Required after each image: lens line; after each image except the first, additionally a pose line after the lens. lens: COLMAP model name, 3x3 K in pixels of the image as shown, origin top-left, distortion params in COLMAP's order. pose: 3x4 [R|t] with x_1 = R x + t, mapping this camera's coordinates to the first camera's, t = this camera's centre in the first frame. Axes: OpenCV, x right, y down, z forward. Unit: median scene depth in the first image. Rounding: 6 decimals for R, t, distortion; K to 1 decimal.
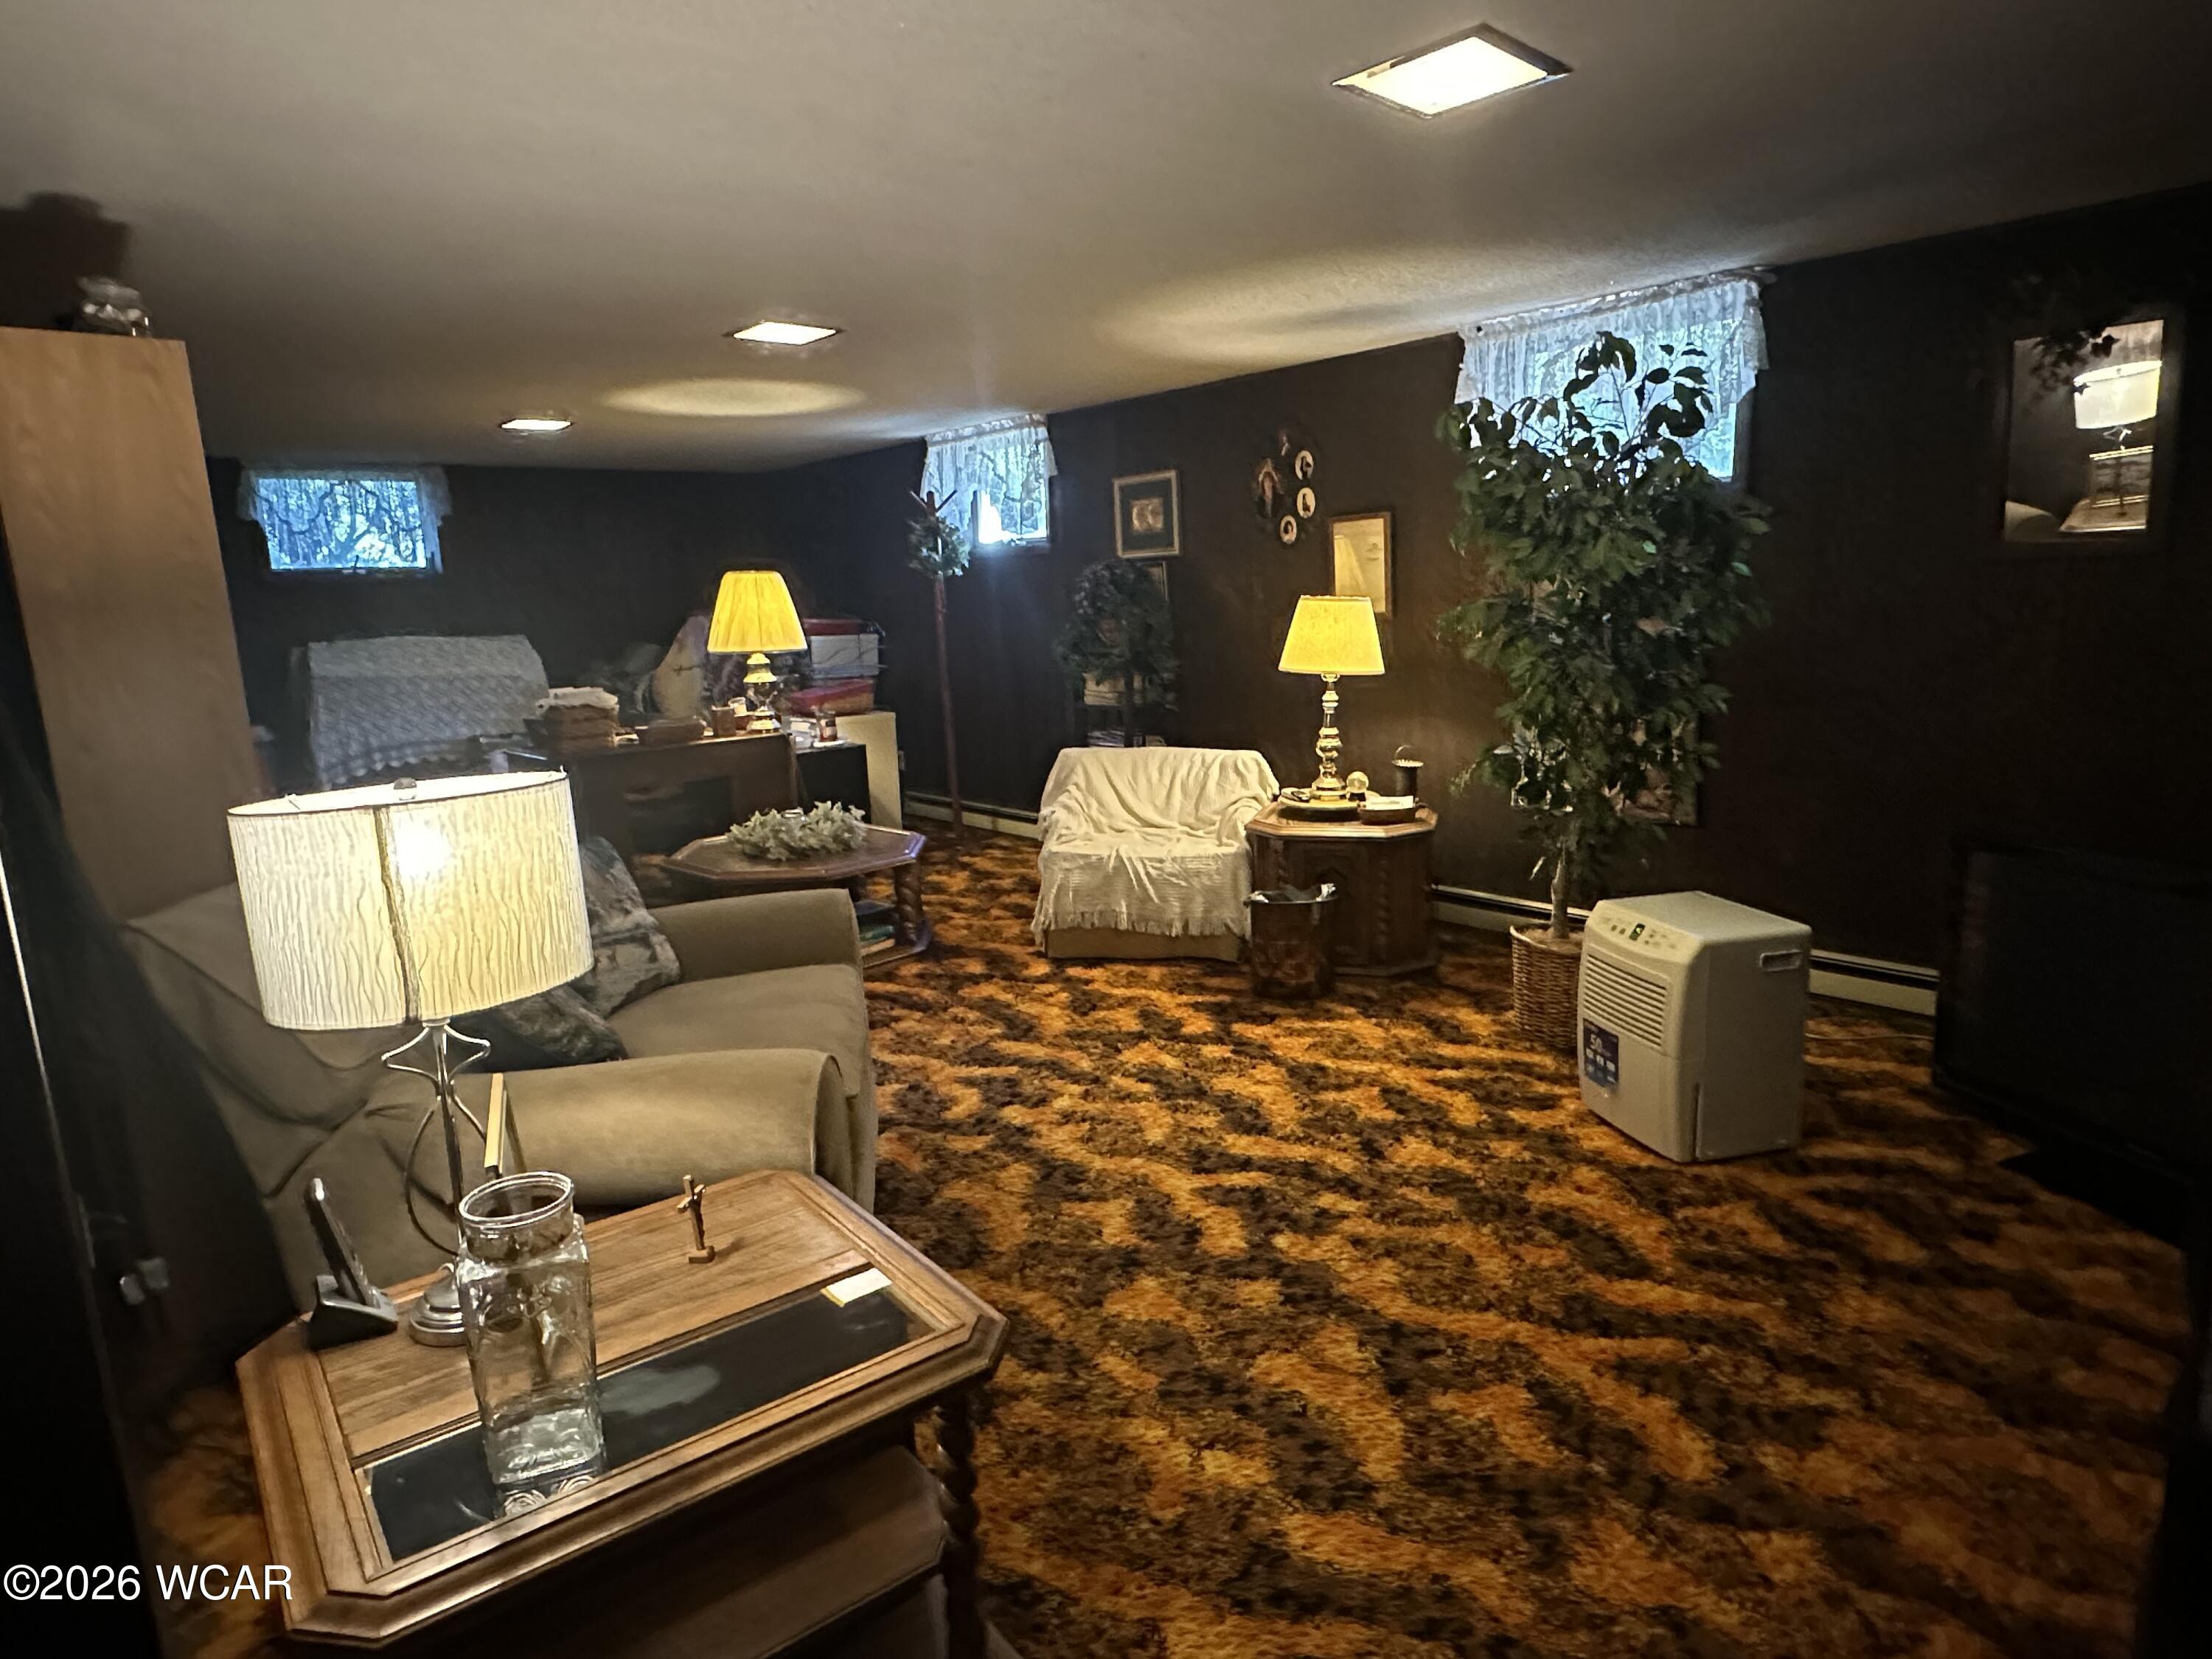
lens RADIAL K [[1281.6, 0, 1101.4], [0, 1281.6, 830.5], [0, 0, 1]] dist [0.000643, -0.001520]
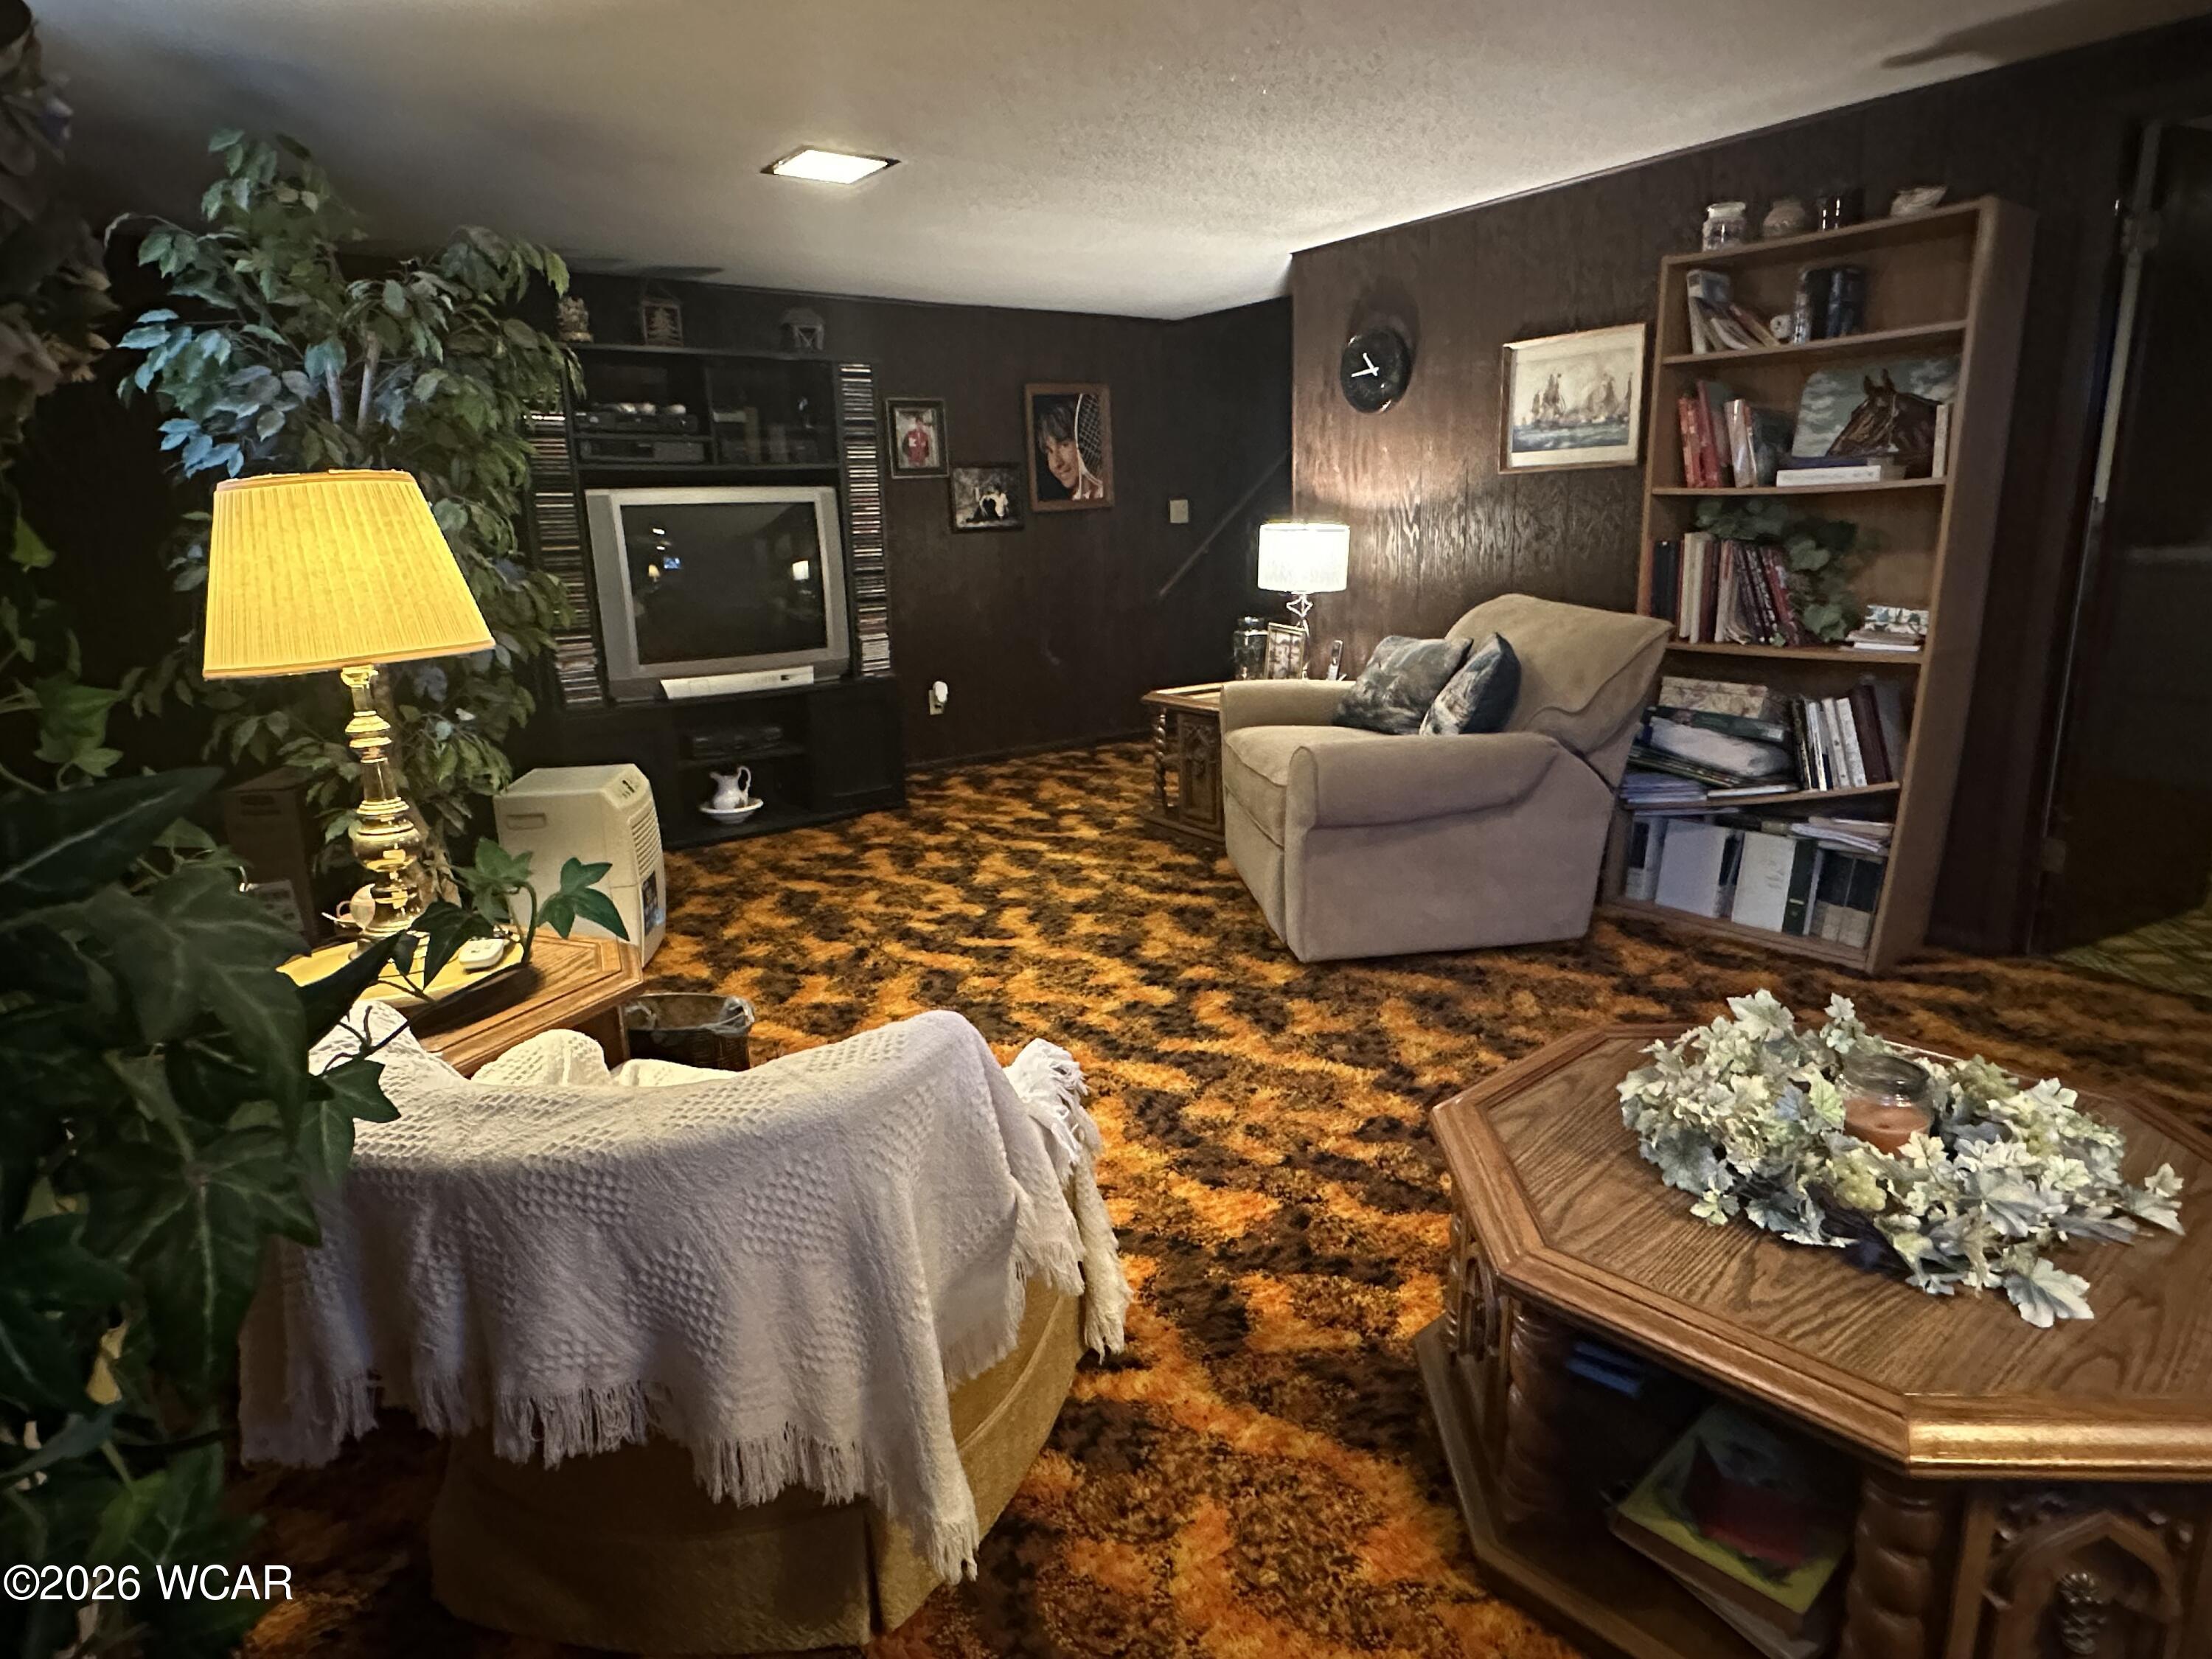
lens RADIAL K [[1281.6, 0, 1101.4], [0, 1281.6, 830.5], [0, 0, 1]] dist [0.000643, -0.001520]
pose [[-0.993779, 0.045249, 0.101761, -0.100603], [0.082956, 0.910404, 0.405318, -0.231107], [-0.074303, 0.411238, -0.908494, 1.431987]]
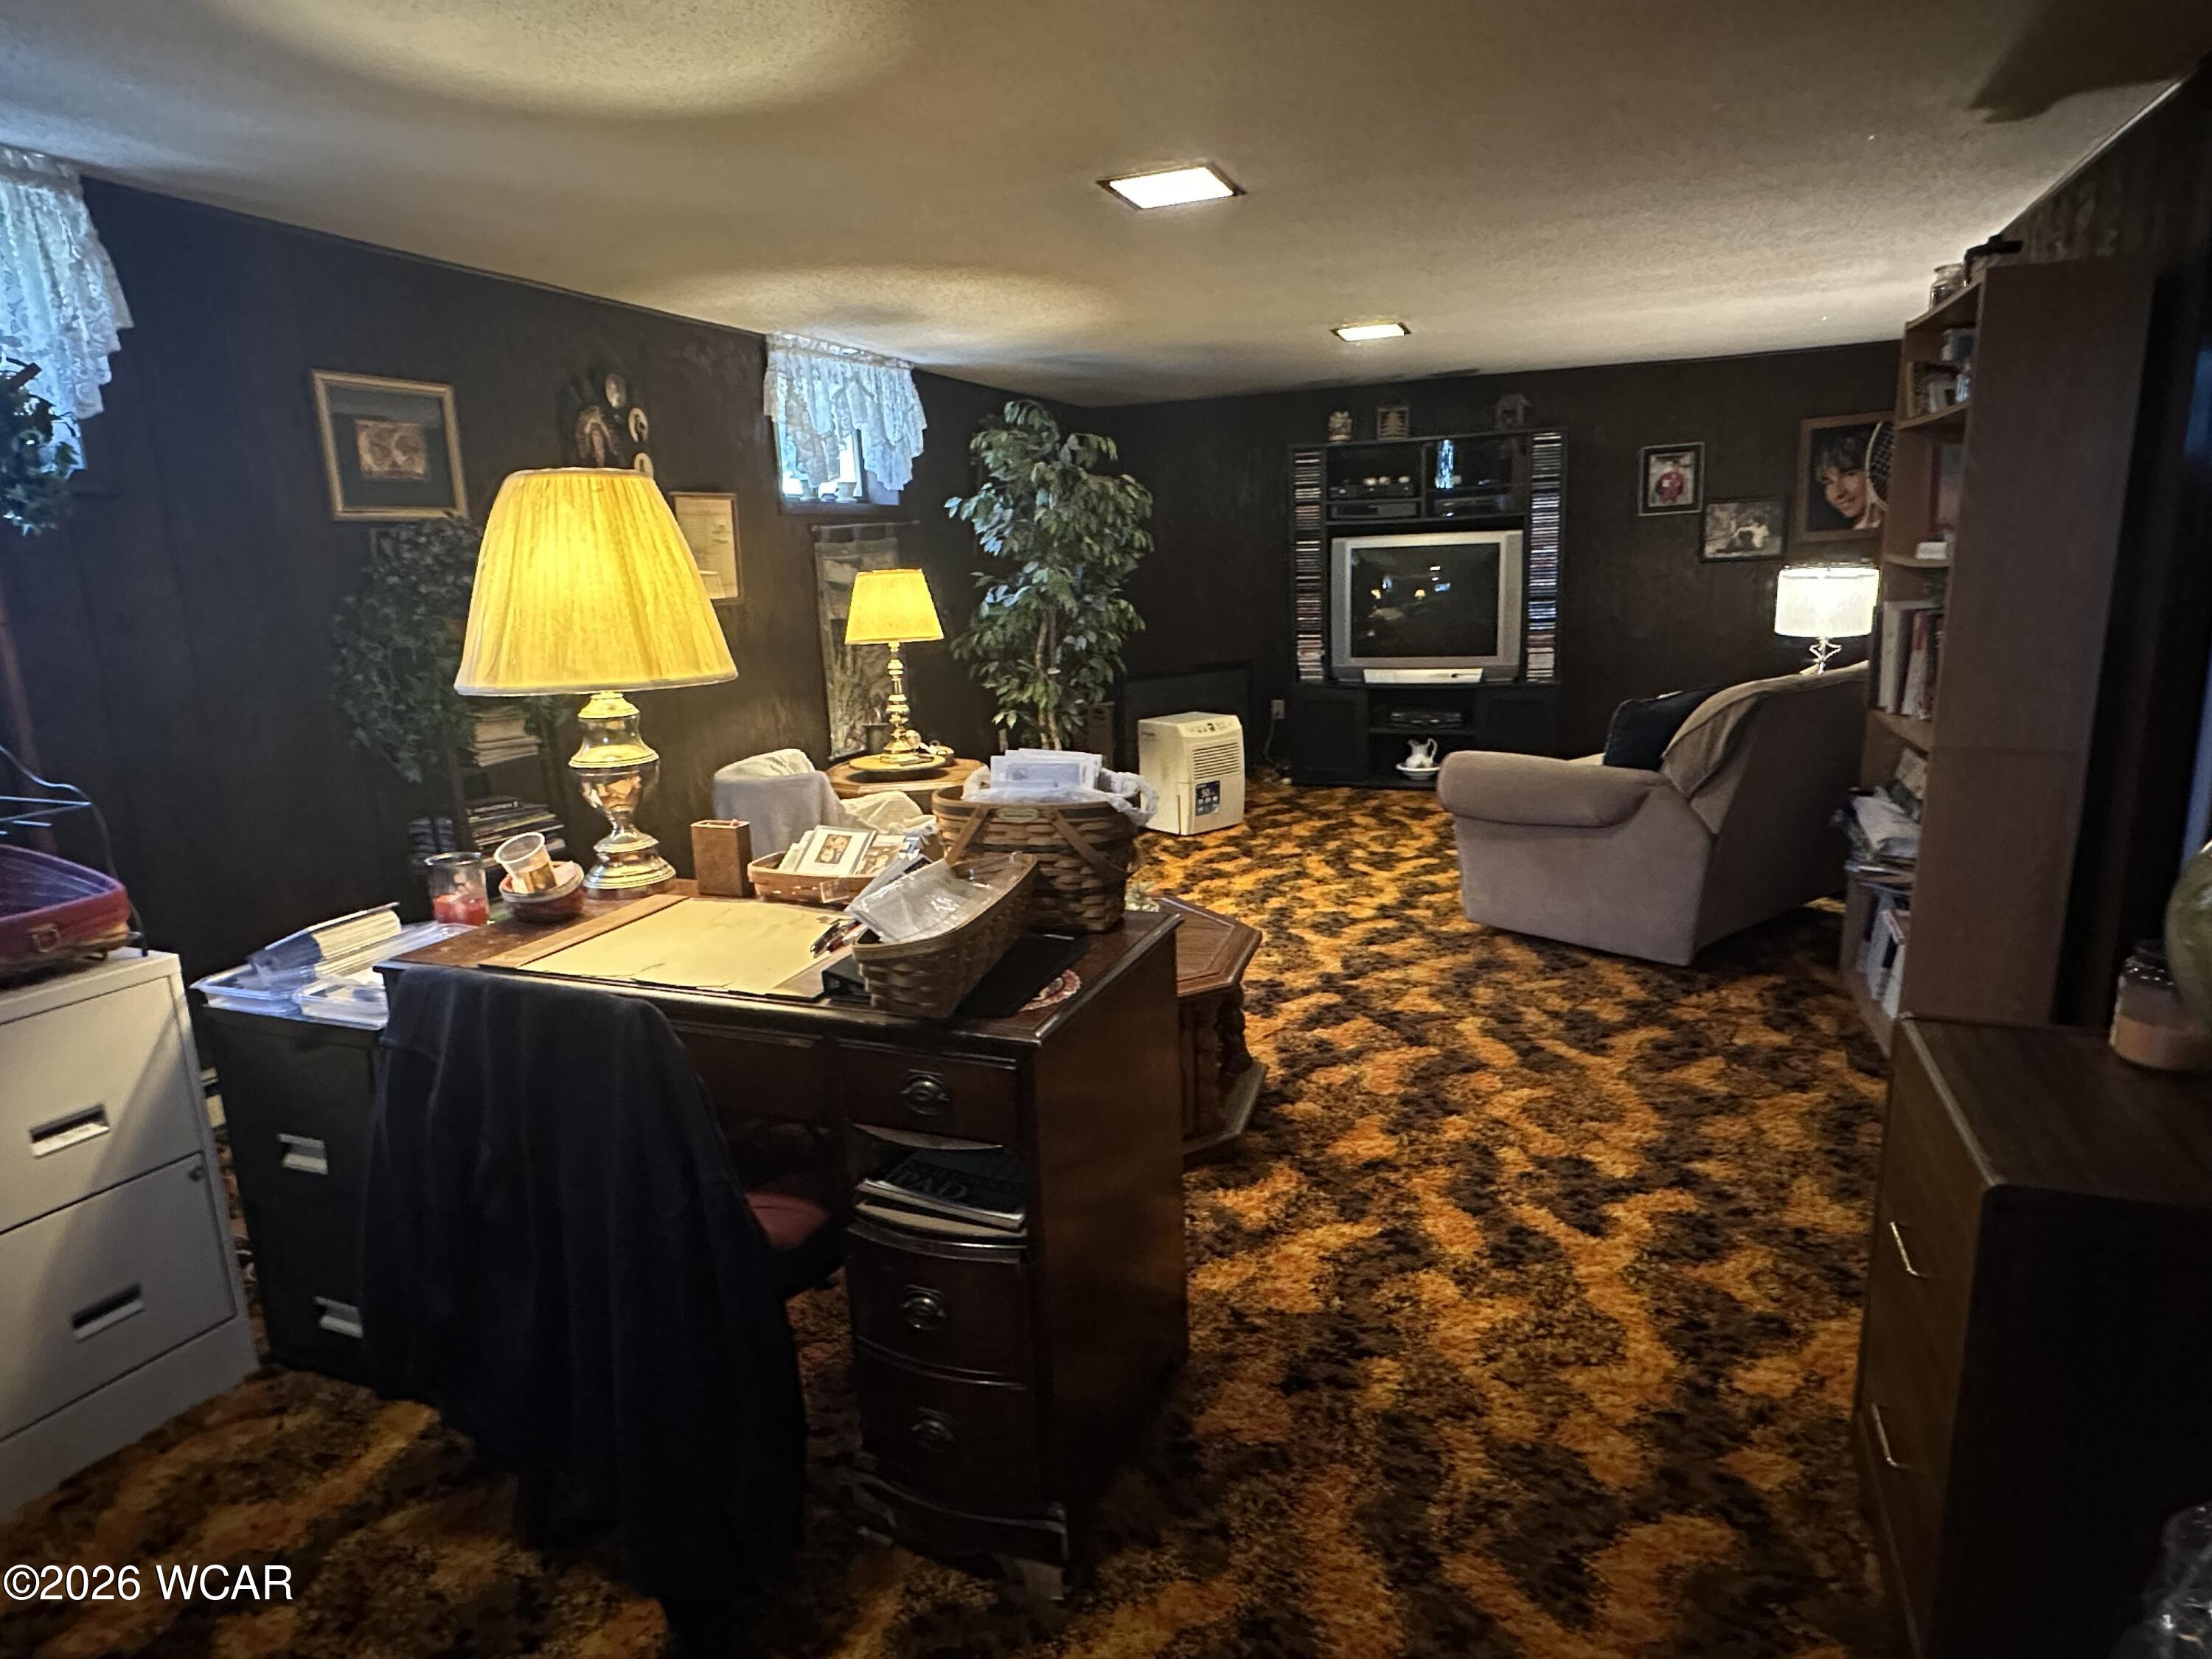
lens RADIAL K [[1281.6, 0, 1101.4], [0, 1281.6, 830.5], [0, 0, 1]] dist [0.000643, -0.001520]
pose [[-0.449951, -0.133336, 0.883044, -0.898435], [0.217552, 0.942639, 0.253187, -0.216831], [-0.866150, 0.306030, -0.395133, 1.372603]]
